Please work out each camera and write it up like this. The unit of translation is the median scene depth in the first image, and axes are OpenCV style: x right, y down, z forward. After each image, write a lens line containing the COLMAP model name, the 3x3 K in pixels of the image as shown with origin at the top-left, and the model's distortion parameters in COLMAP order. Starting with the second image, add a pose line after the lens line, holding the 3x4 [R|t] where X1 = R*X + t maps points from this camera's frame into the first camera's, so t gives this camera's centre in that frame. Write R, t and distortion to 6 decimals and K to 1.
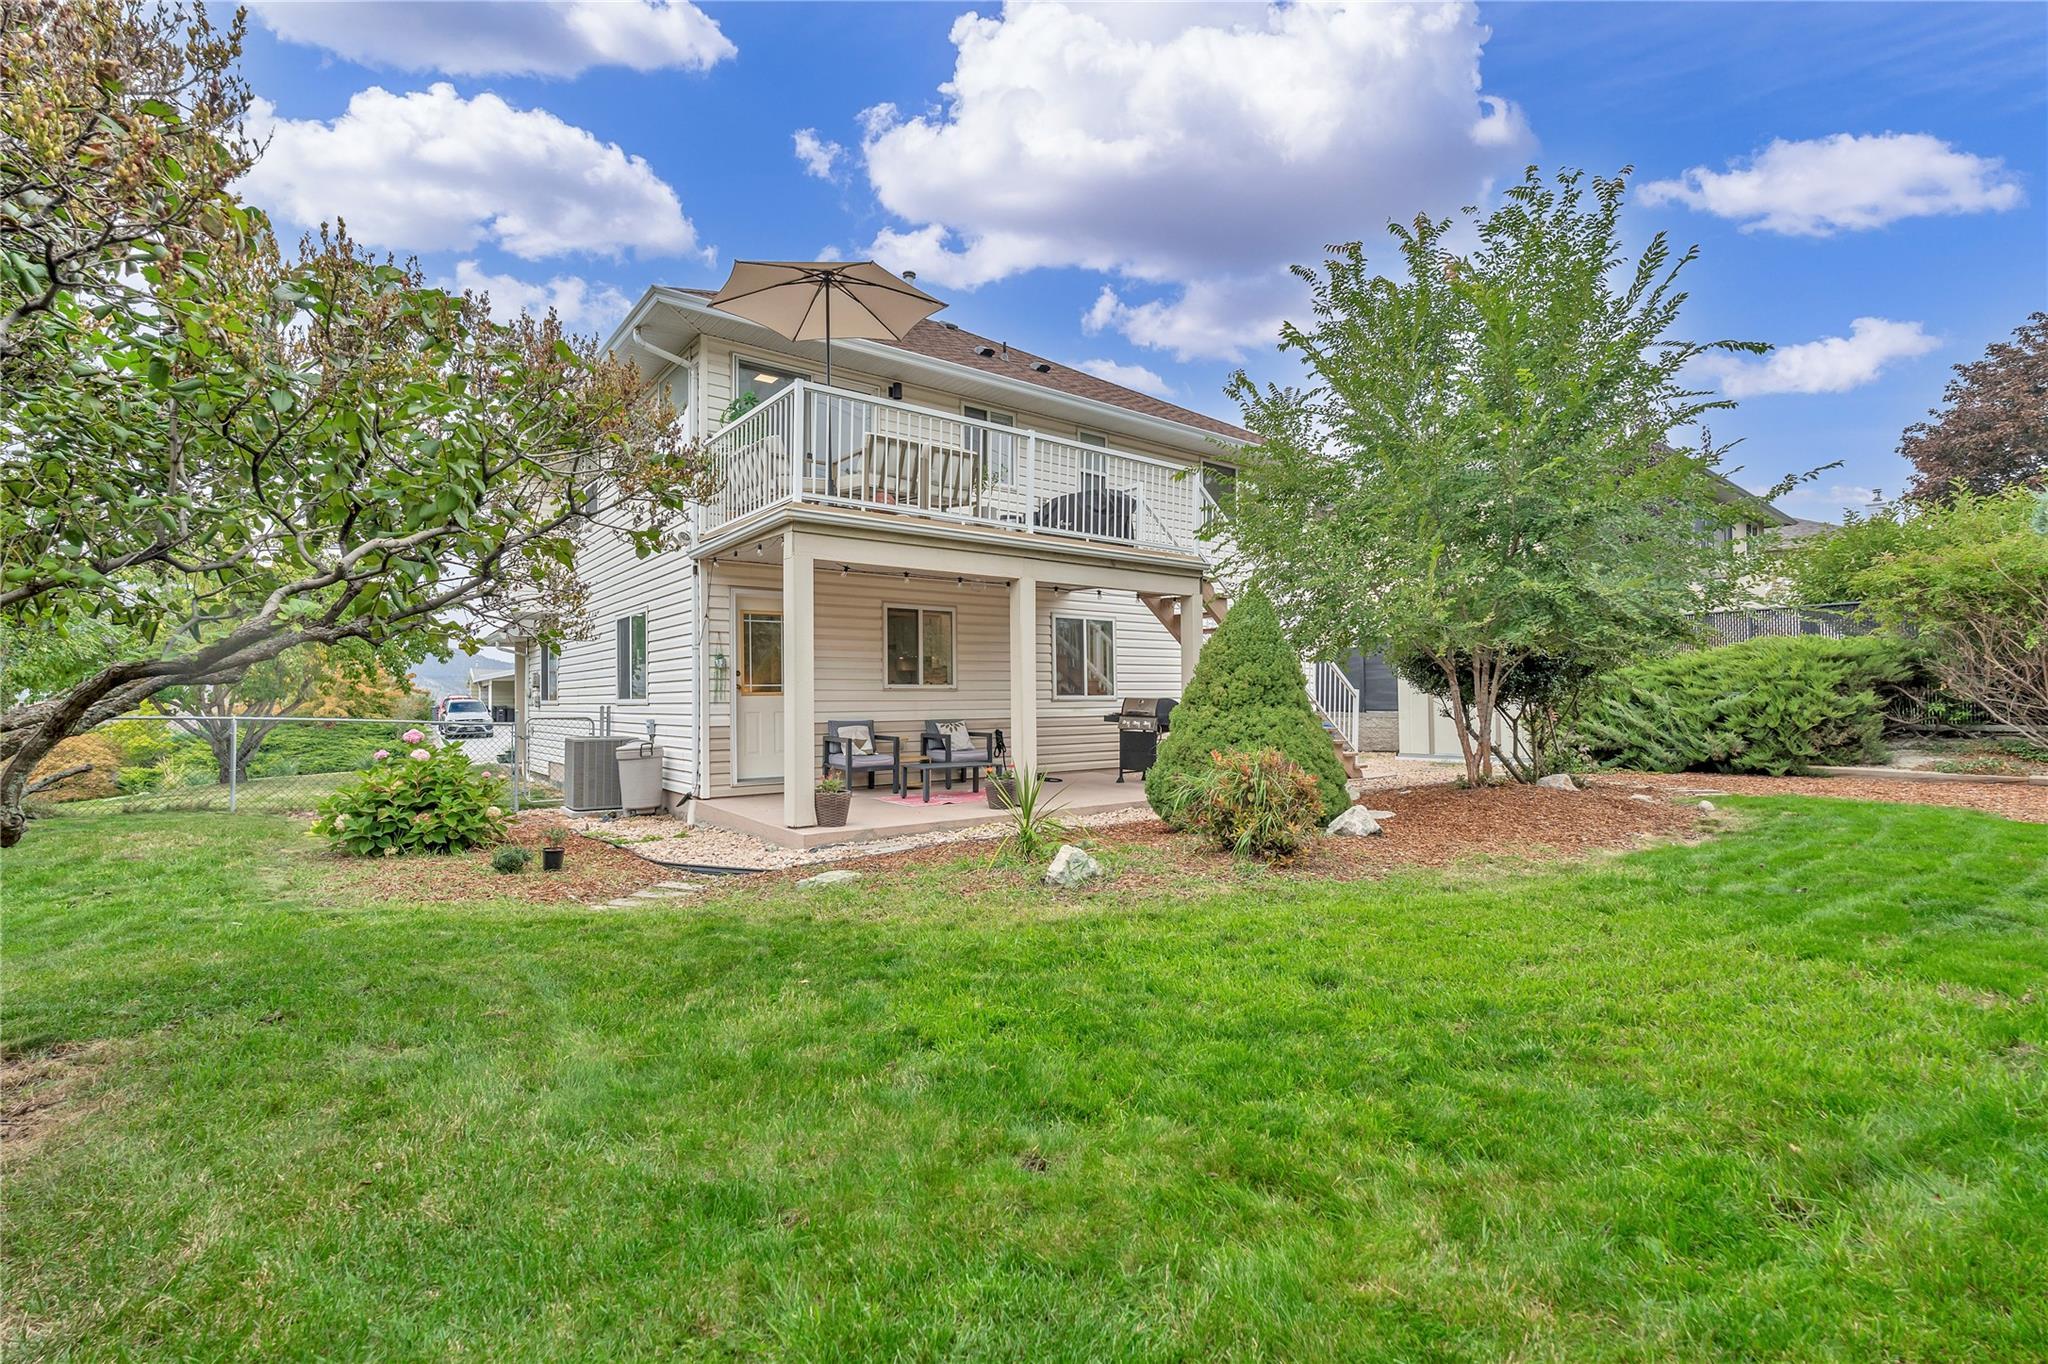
lens RADIAL K [[907.5, 0, 1024.0], [0, 907.5, 682.0], [0, 0, 1]] dist [-0.001719, -0.000130]
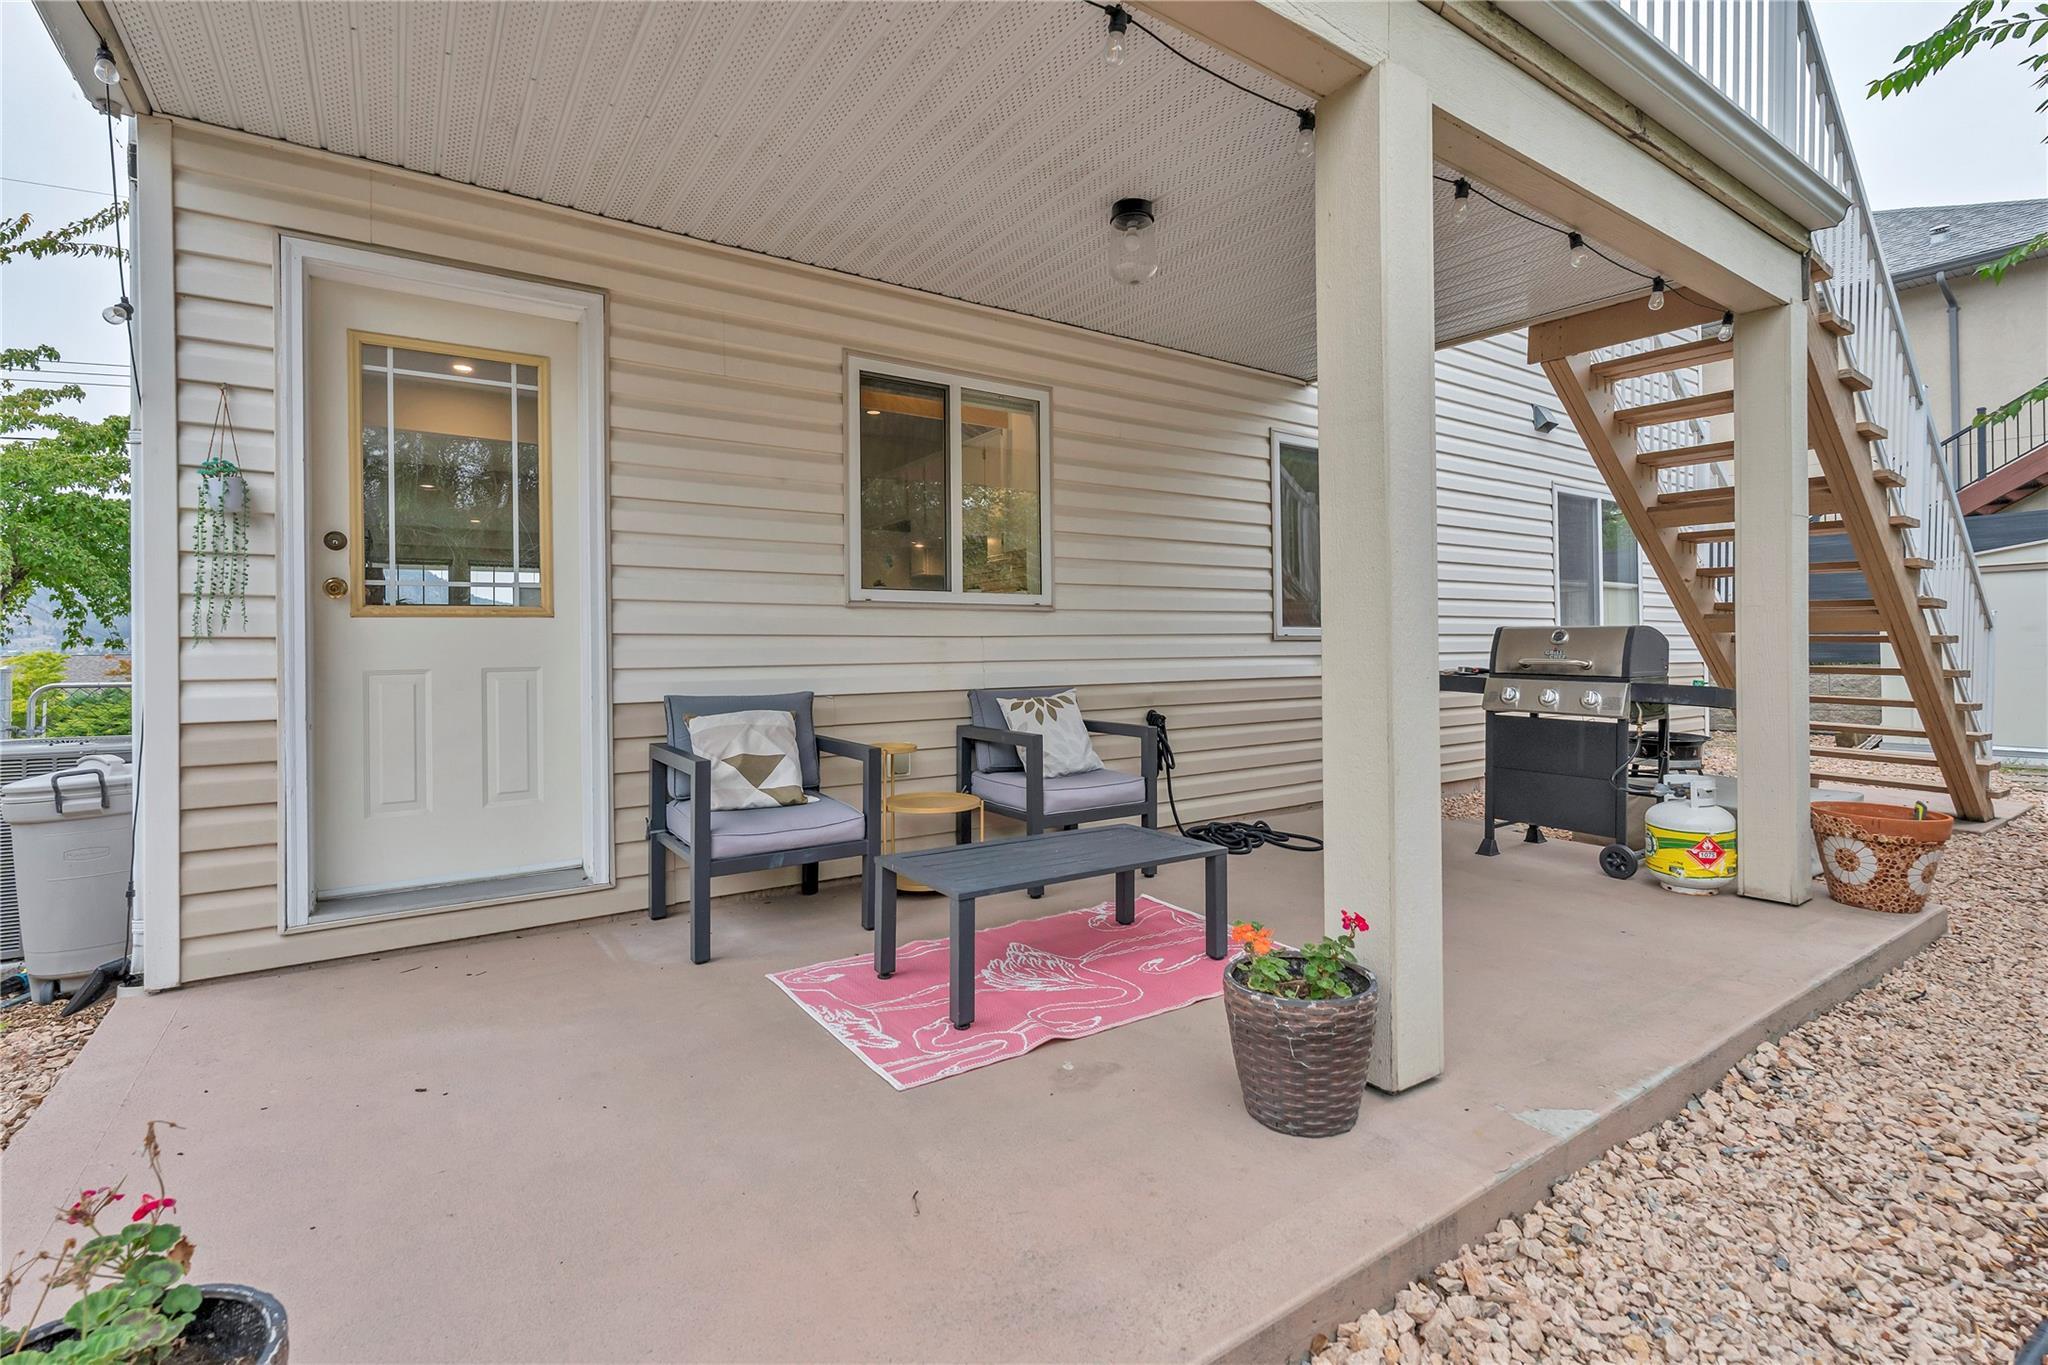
lens RADIAL K [[931.6, 0, 1039.7], [0, 931.6, 641.2], [0, 0, 1]] dist [-0.000957, 0.000122]
pose [[0.998864, -0.003791, -0.047510, -0.064292], [0.004289, 0.999937, 0.010388, 0.019381], [0.047467, -0.010580, 0.998817, 0.644806]]
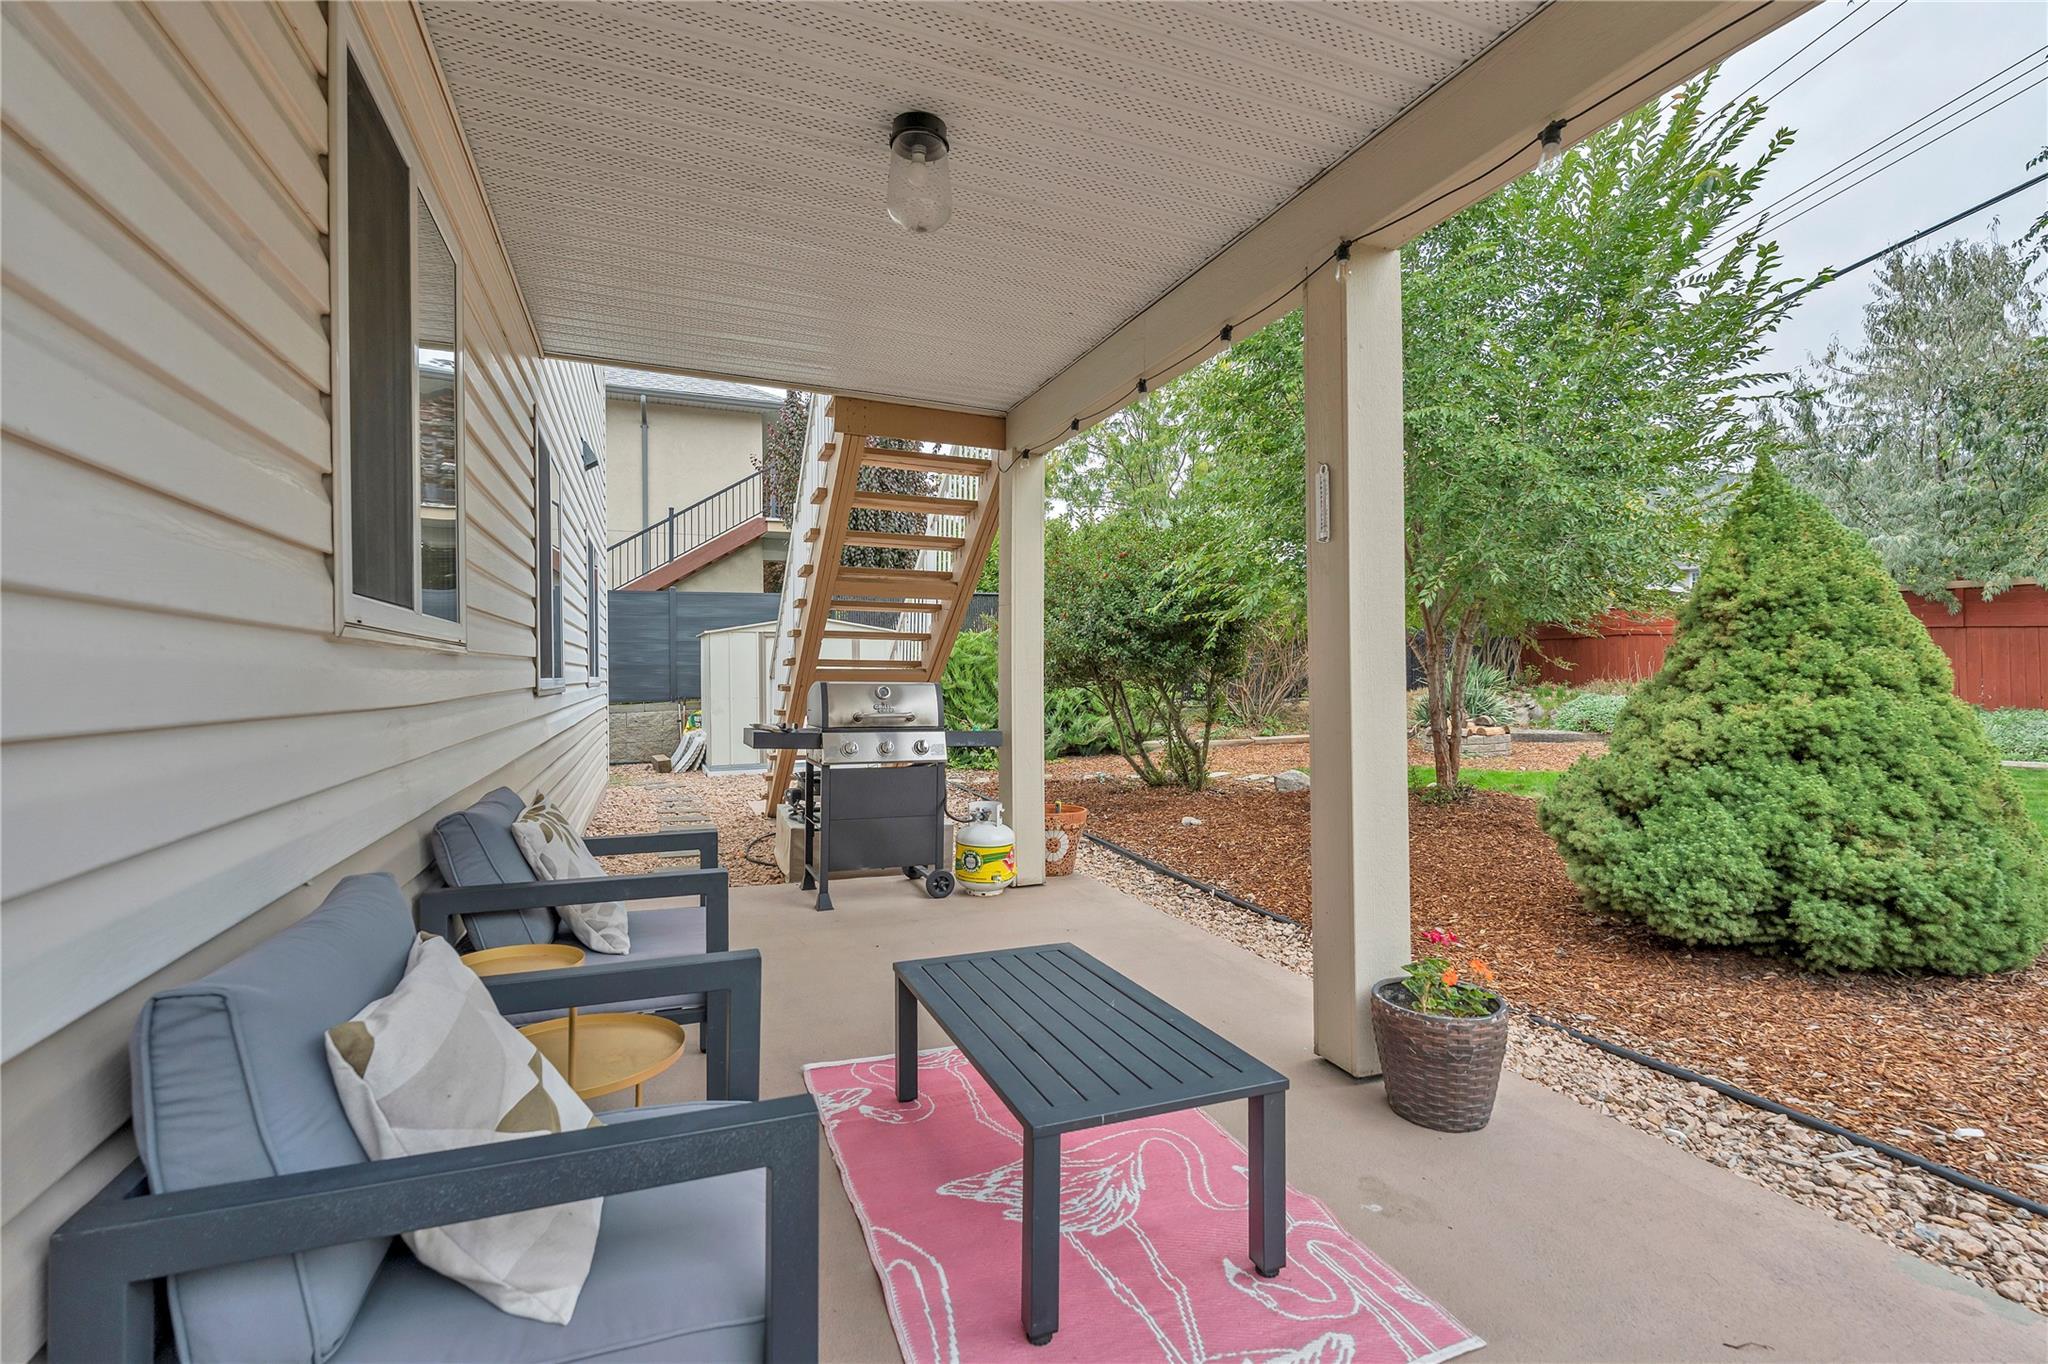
lens RADIAL K [[932.1, 0, 1025.6], [0, 932.1, 671.2], [0, 0, 1]] dist [-0.003017, -0.000560]
pose [[0.275825, 0.007100, 0.961182, -0.257605], [-0.013982, 0.999897, -0.003373, 0.013424], [-0.961106, -0.012509, 0.275896, 0.863061]]
